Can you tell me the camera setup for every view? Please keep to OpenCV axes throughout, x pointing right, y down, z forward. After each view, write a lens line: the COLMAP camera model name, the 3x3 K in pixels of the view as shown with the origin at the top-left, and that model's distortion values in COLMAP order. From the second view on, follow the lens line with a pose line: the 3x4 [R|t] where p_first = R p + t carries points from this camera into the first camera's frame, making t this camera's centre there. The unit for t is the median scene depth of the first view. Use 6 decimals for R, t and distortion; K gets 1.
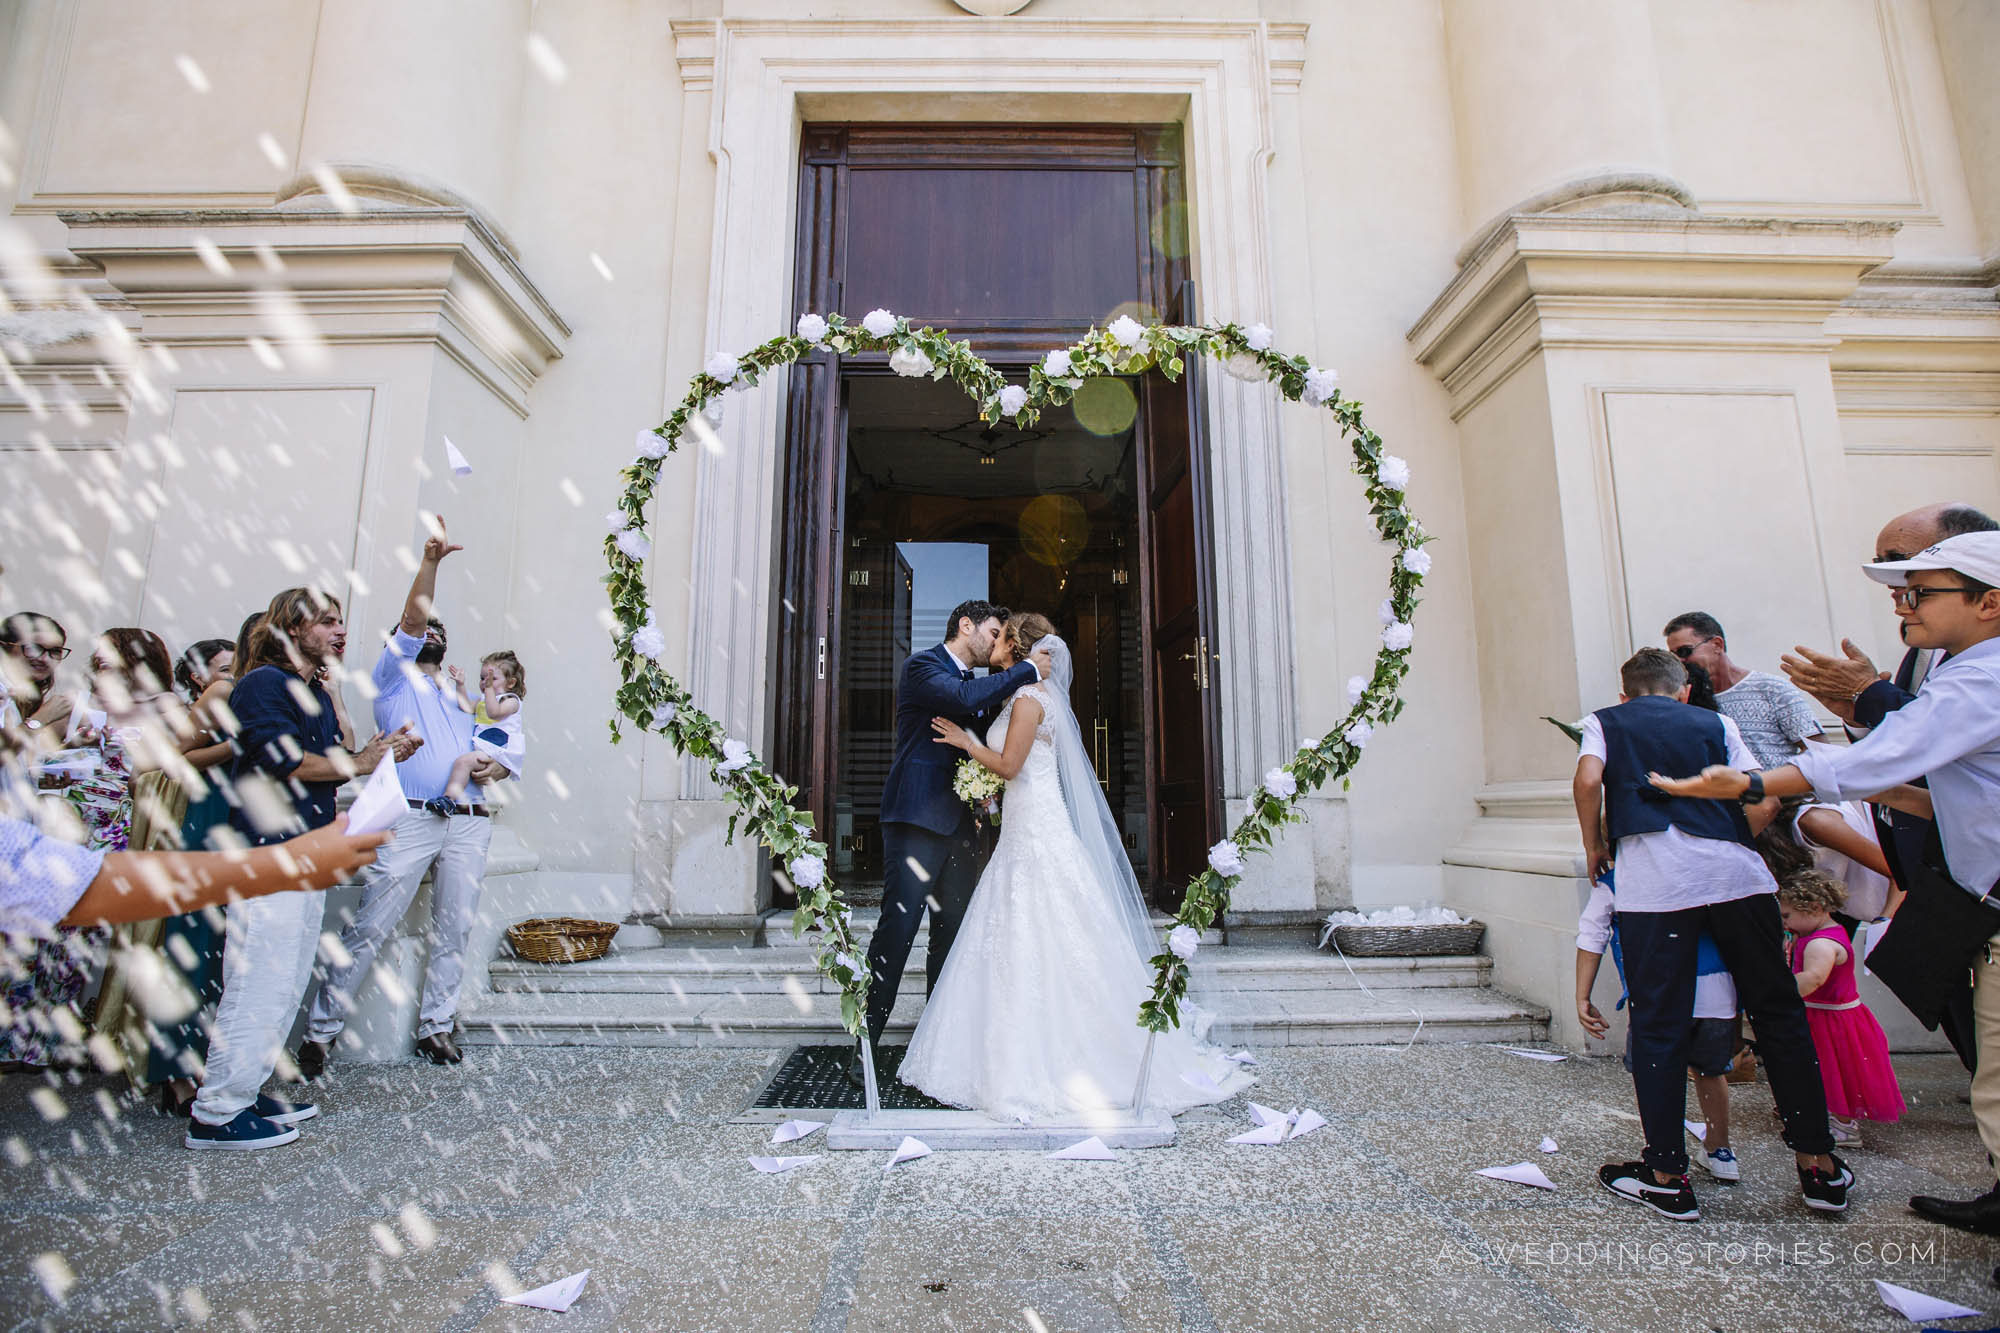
lens RADIAL K [[930.2, 0, 1000.0], [0, 930.2, 666.5], [0, 0, 1]] dist [-0.035012, 0.014396]
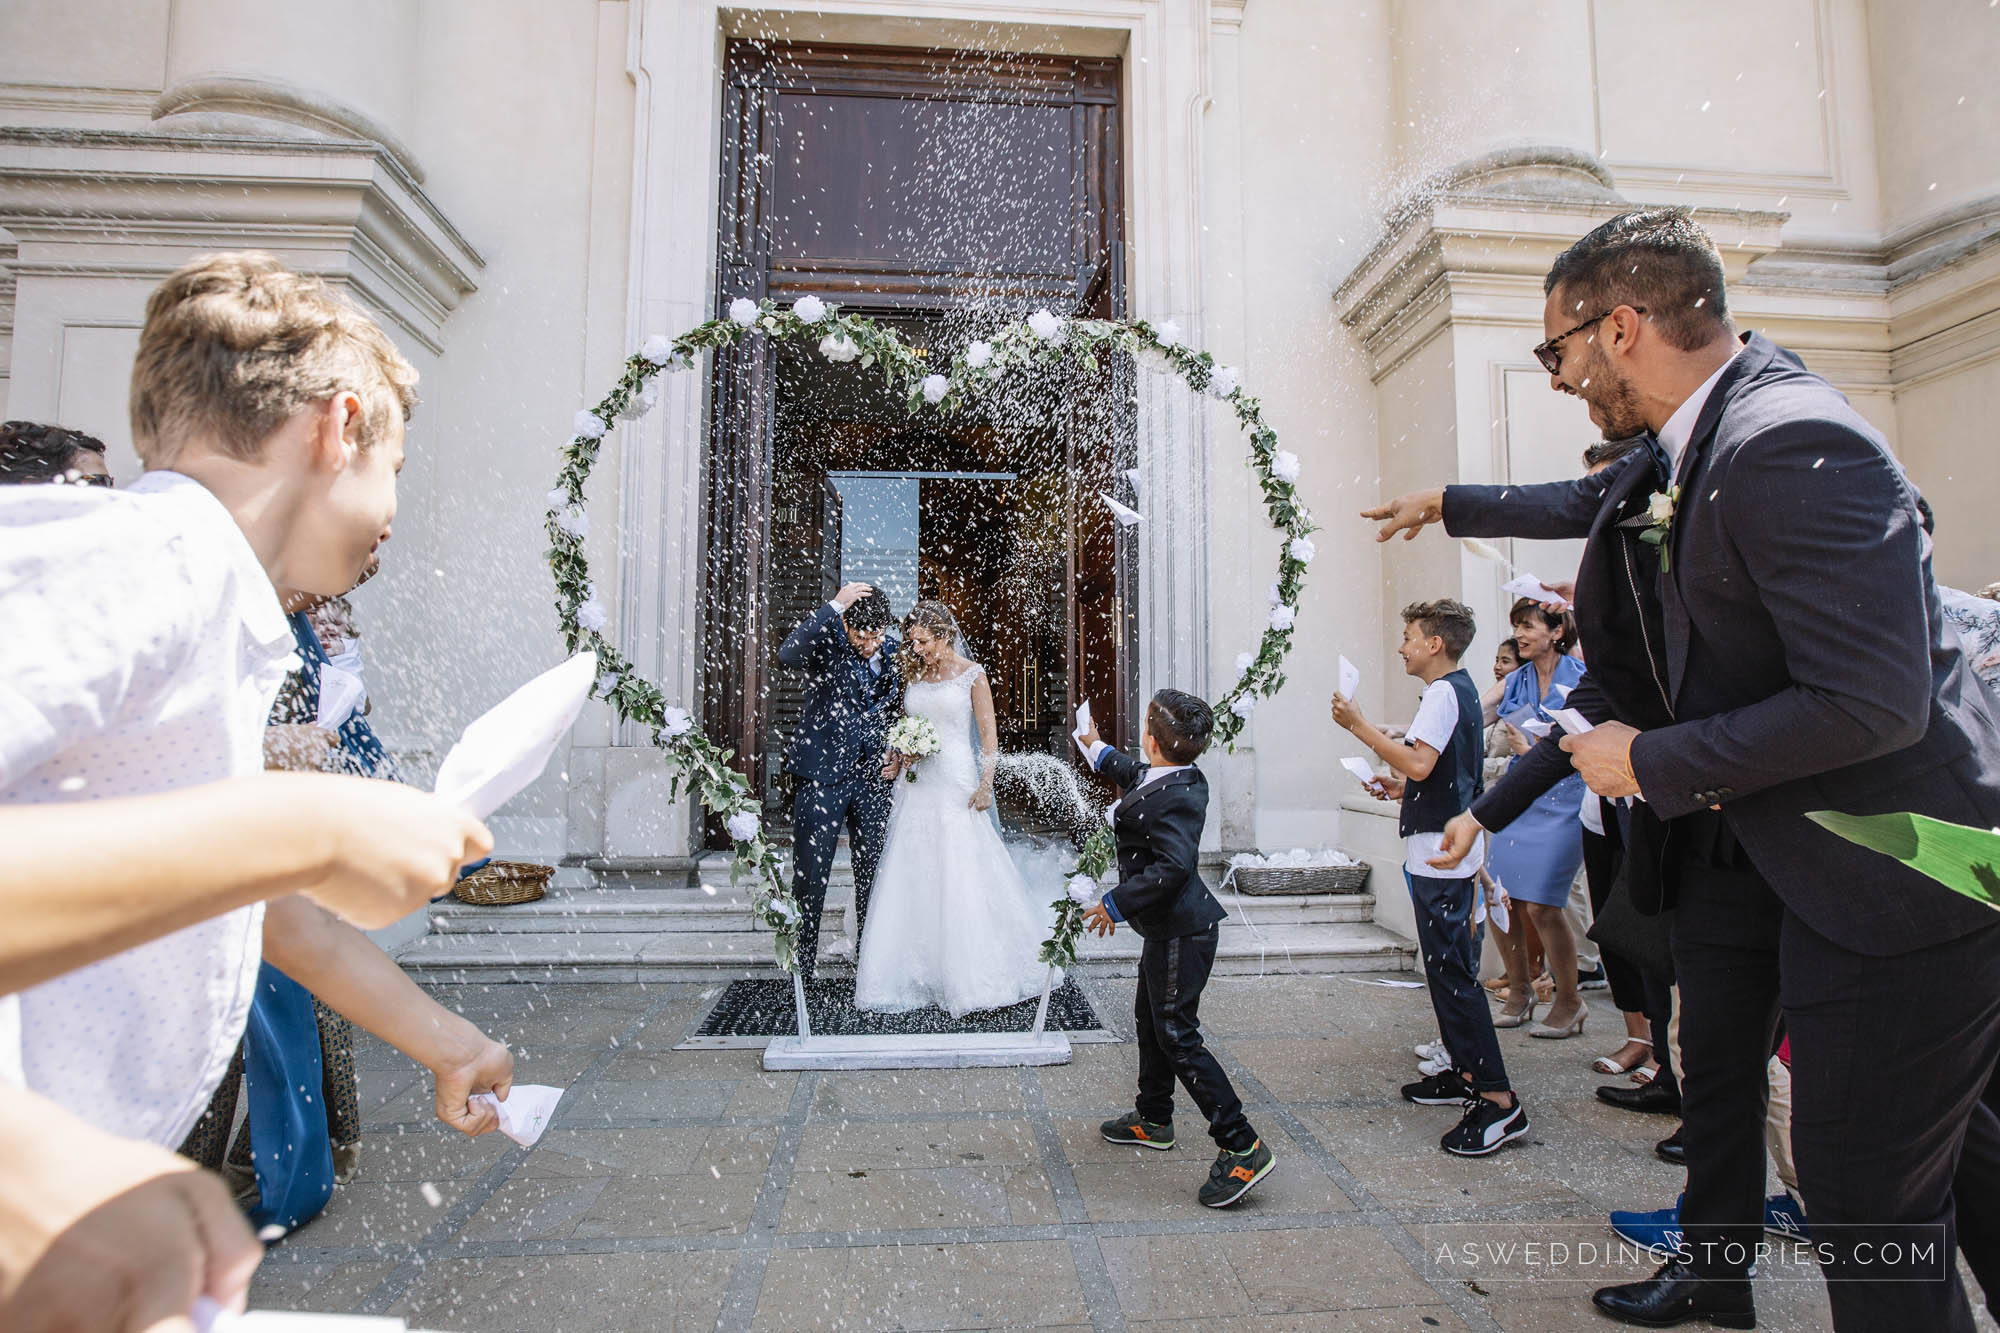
lens RADIAL K [[989.8, 0, 1000.0], [0, 989.8, 666.5], [0, 0, 1]] dist [-0.033314, 0.024196]
pose [[0.997889, 0.009706, 0.064208, 0.016125], [-0.015300, 0.996072, 0.087212, -0.065686], [-0.063109, -0.088010, 0.994118, -0.144646]]
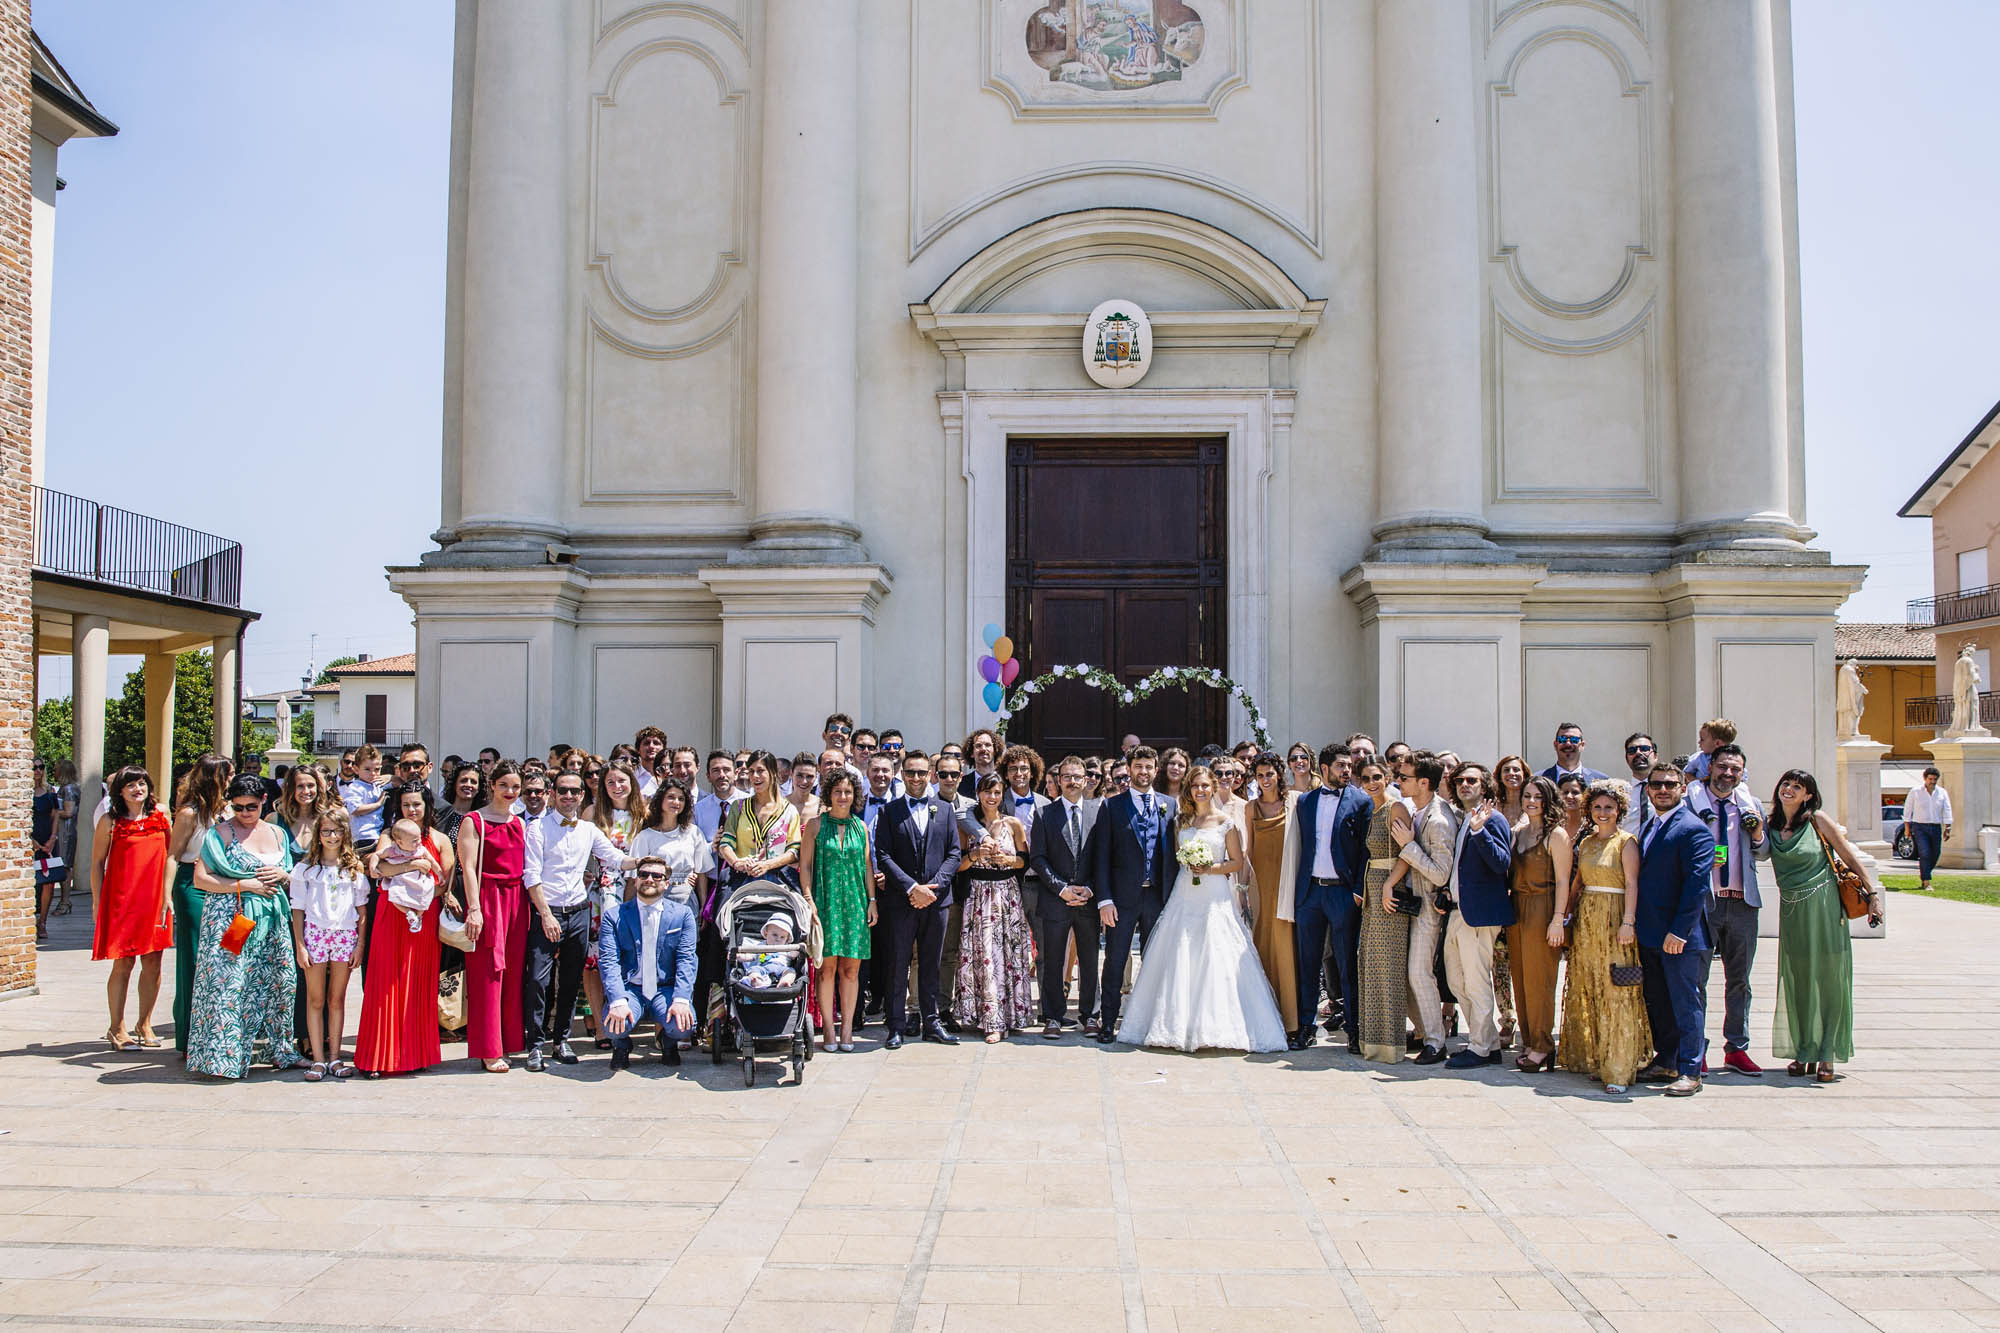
lens RADIAL K [[1686.6, 0, 1000.0], [0, 1686.6, 666.5], [0, 0, 1]] dist [-0.005573, 0.112324]
pose [[0.998519, 0.001144, -0.054388, -0.094979], [0.004288, 0.995013, 0.099652, -0.846501], [0.054231, -0.099738, 0.993535, -3.931933]]
